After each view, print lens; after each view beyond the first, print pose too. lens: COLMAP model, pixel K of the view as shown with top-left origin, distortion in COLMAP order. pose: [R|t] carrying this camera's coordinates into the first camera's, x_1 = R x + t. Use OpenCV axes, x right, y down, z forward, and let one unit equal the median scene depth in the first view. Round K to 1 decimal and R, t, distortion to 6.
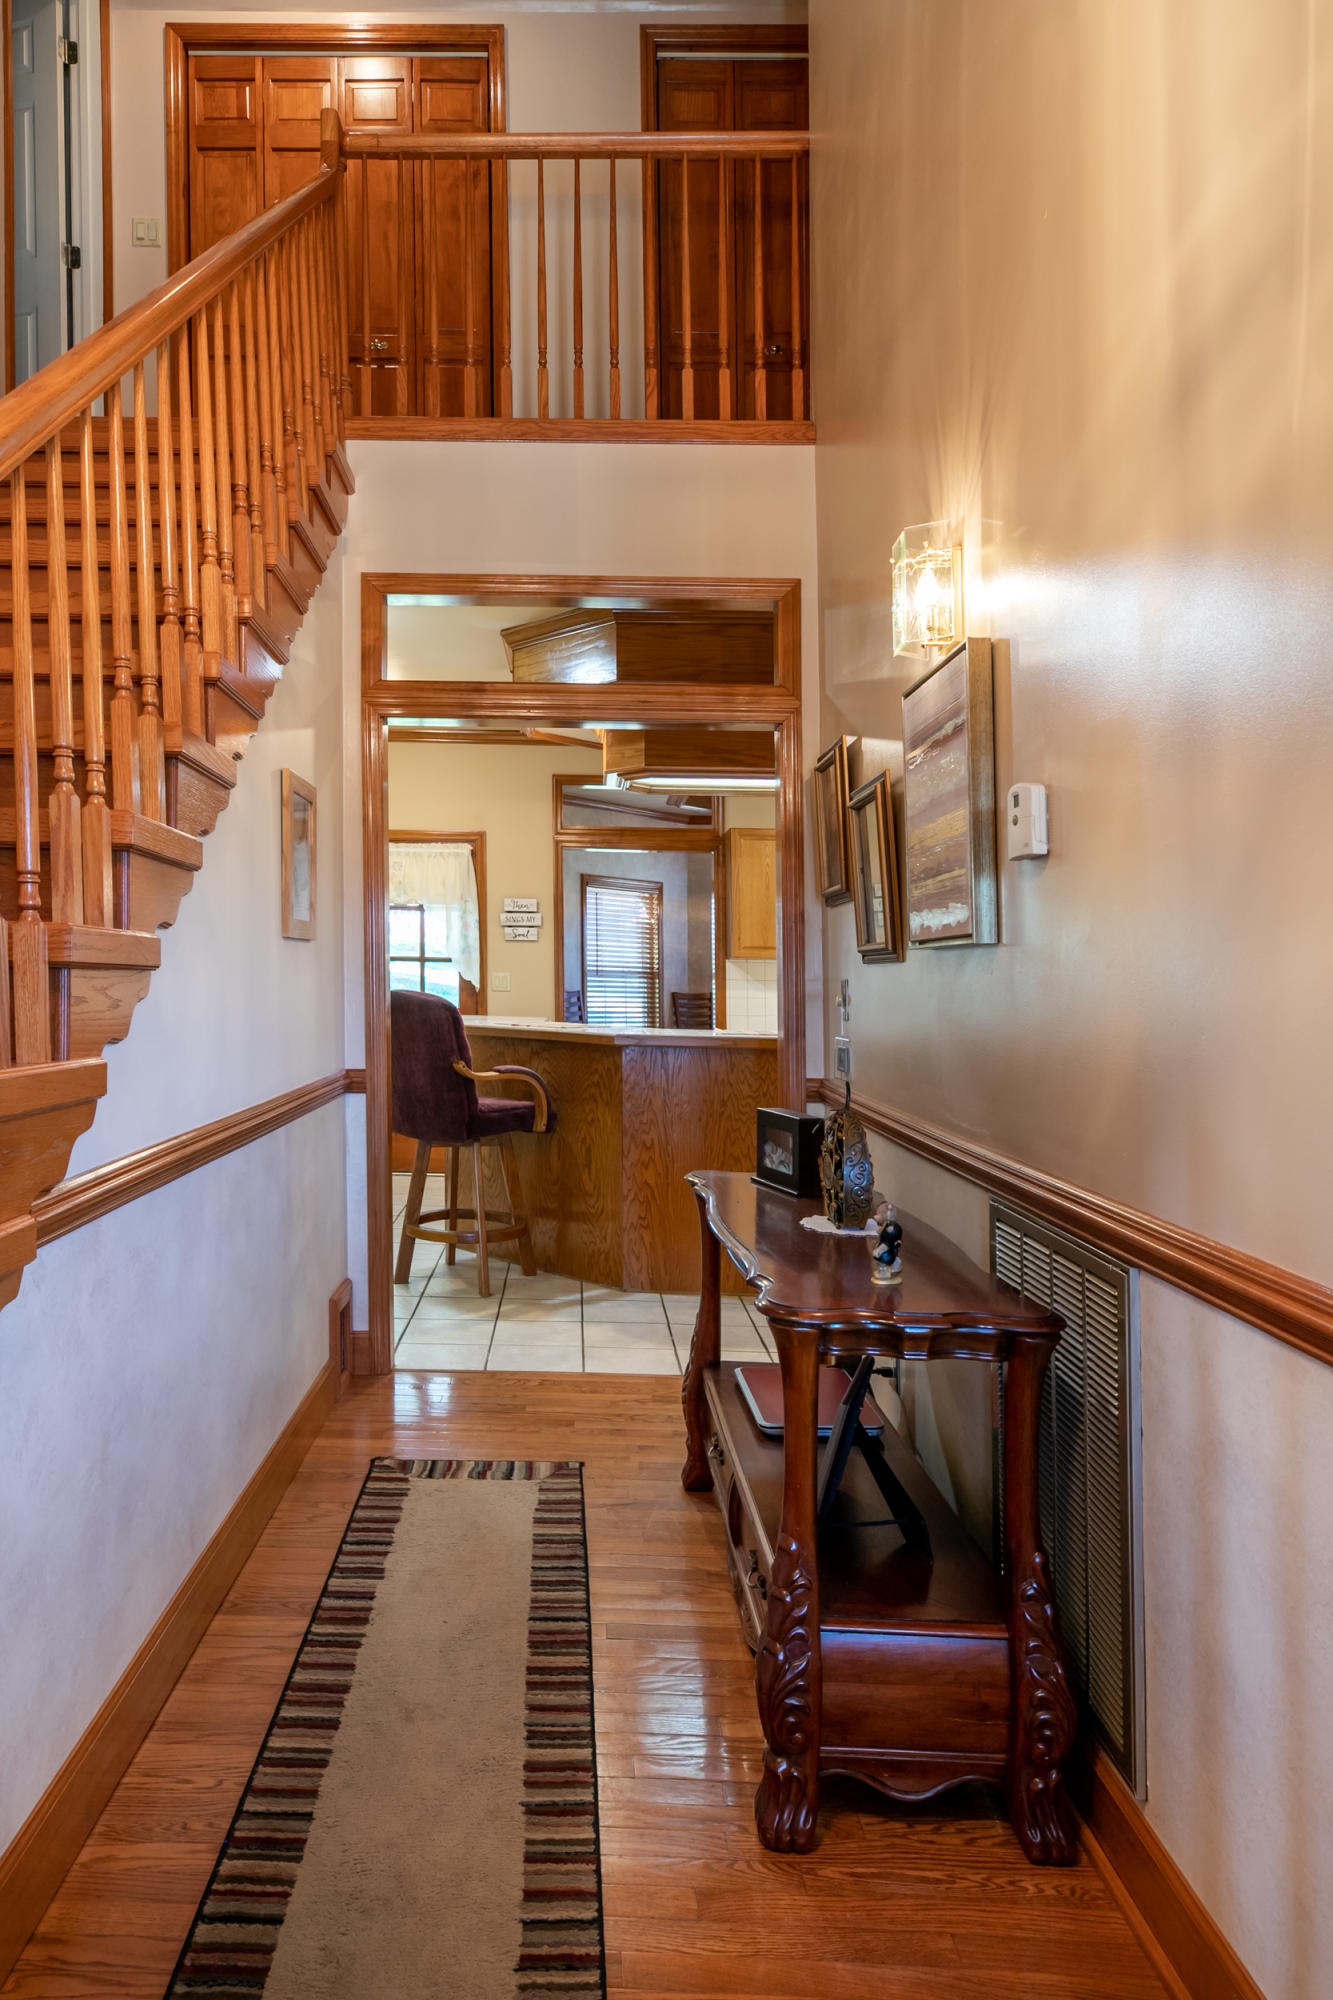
lens RADIAL K [[1329.5, 0, 666.5], [0, 1329.5, 1000.0], [0, 0, 1]] dist [0.002581, 0.003022]
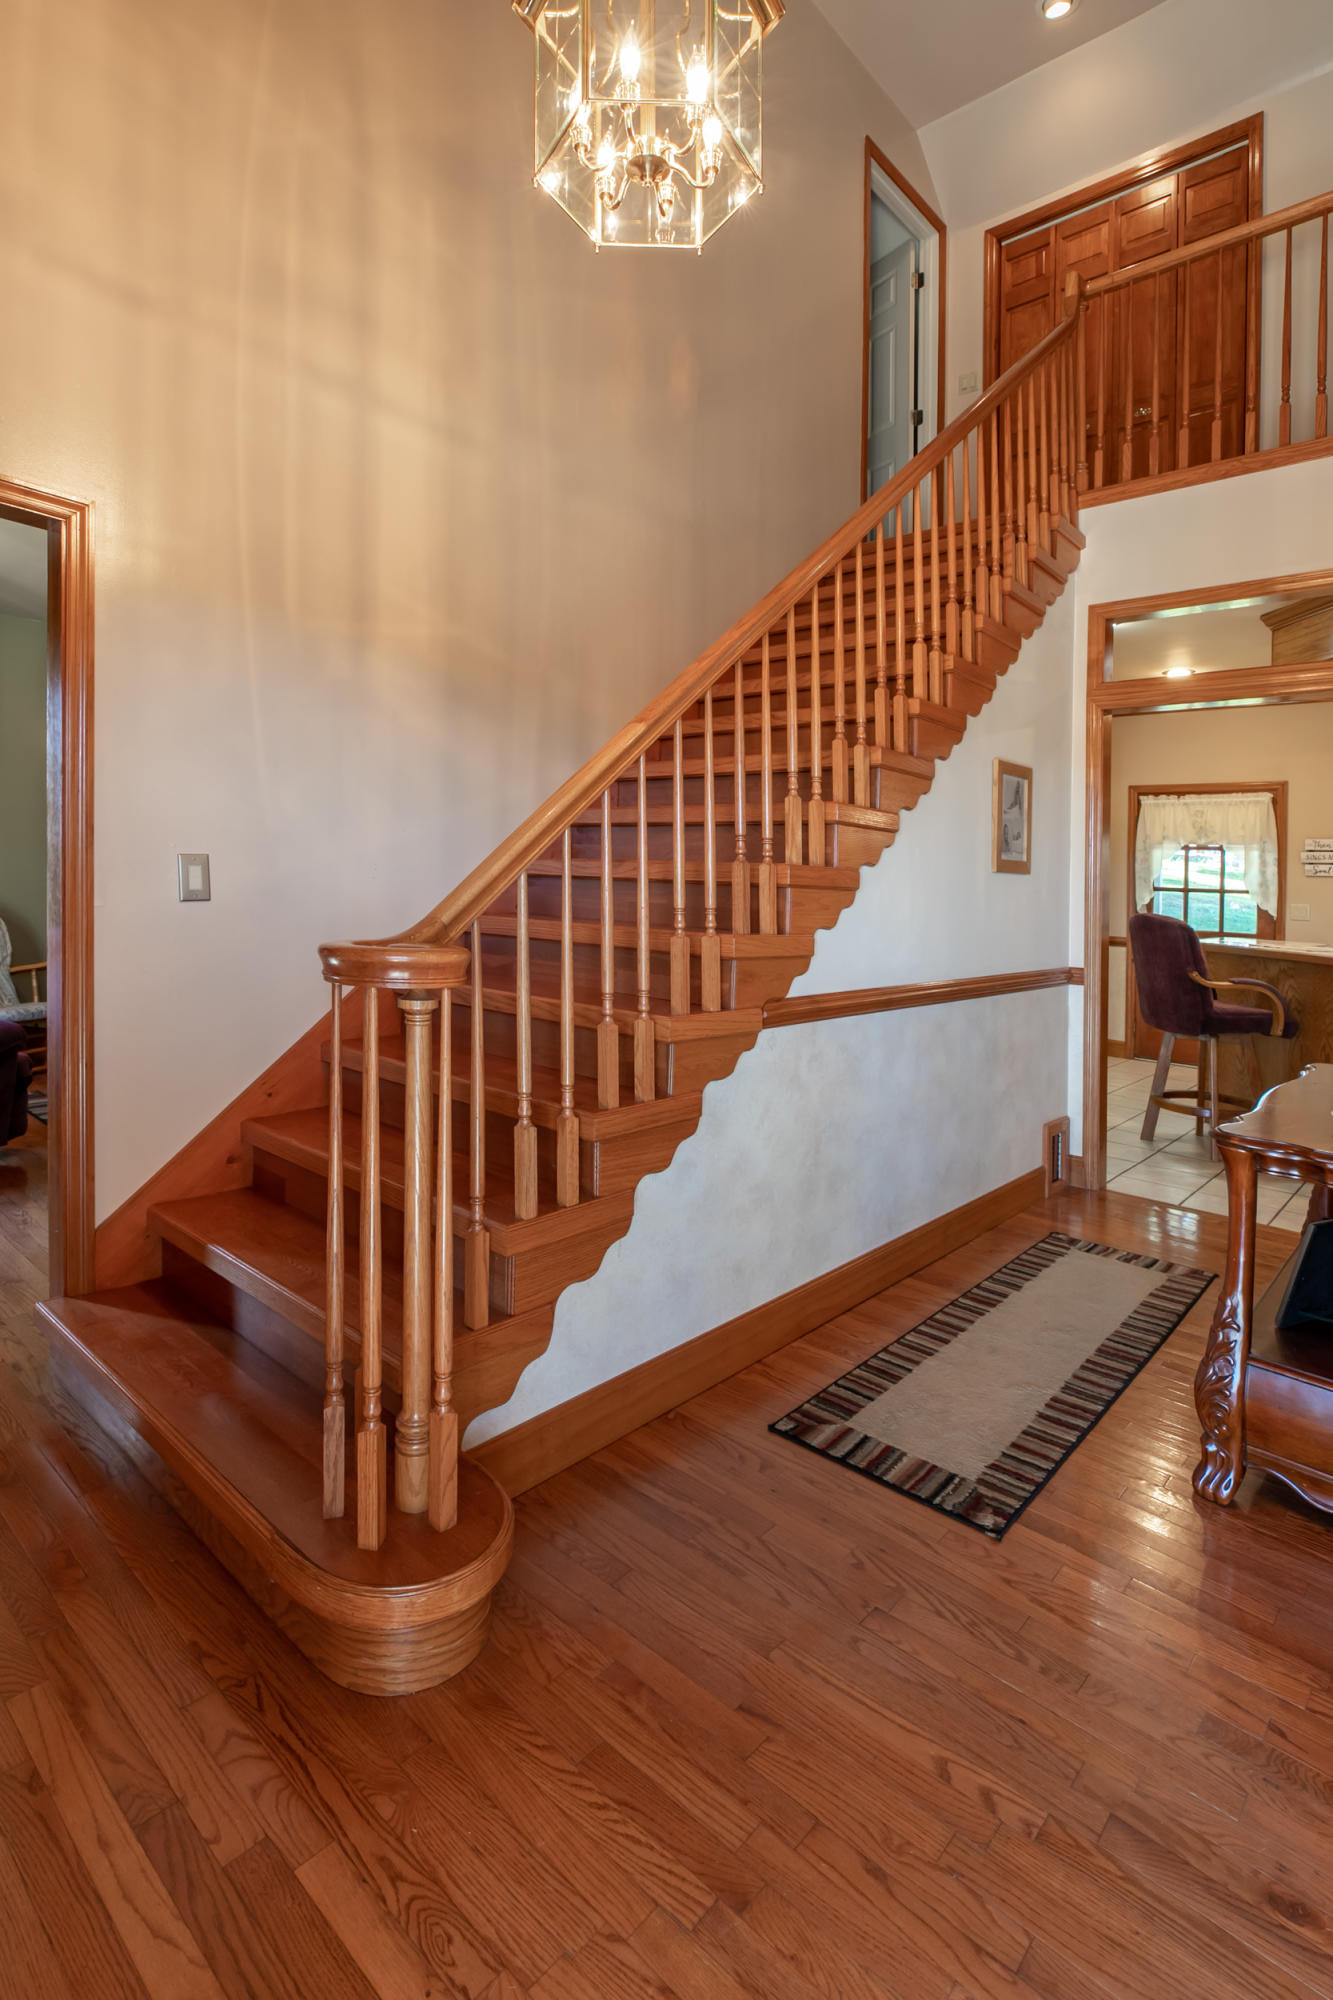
lens RADIAL K [[936.9, 0, 666.5], [0, 936.9, 1000.0], [0, 0, 1]] dist [-0.000793, -0.000875]
pose [[0.773864, 0.089363, -0.627016, 0.108954], [-0.033471, 0.994383, 0.100411, 0.003062], [0.632467, -0.056718, 0.772508, -0.071166]]
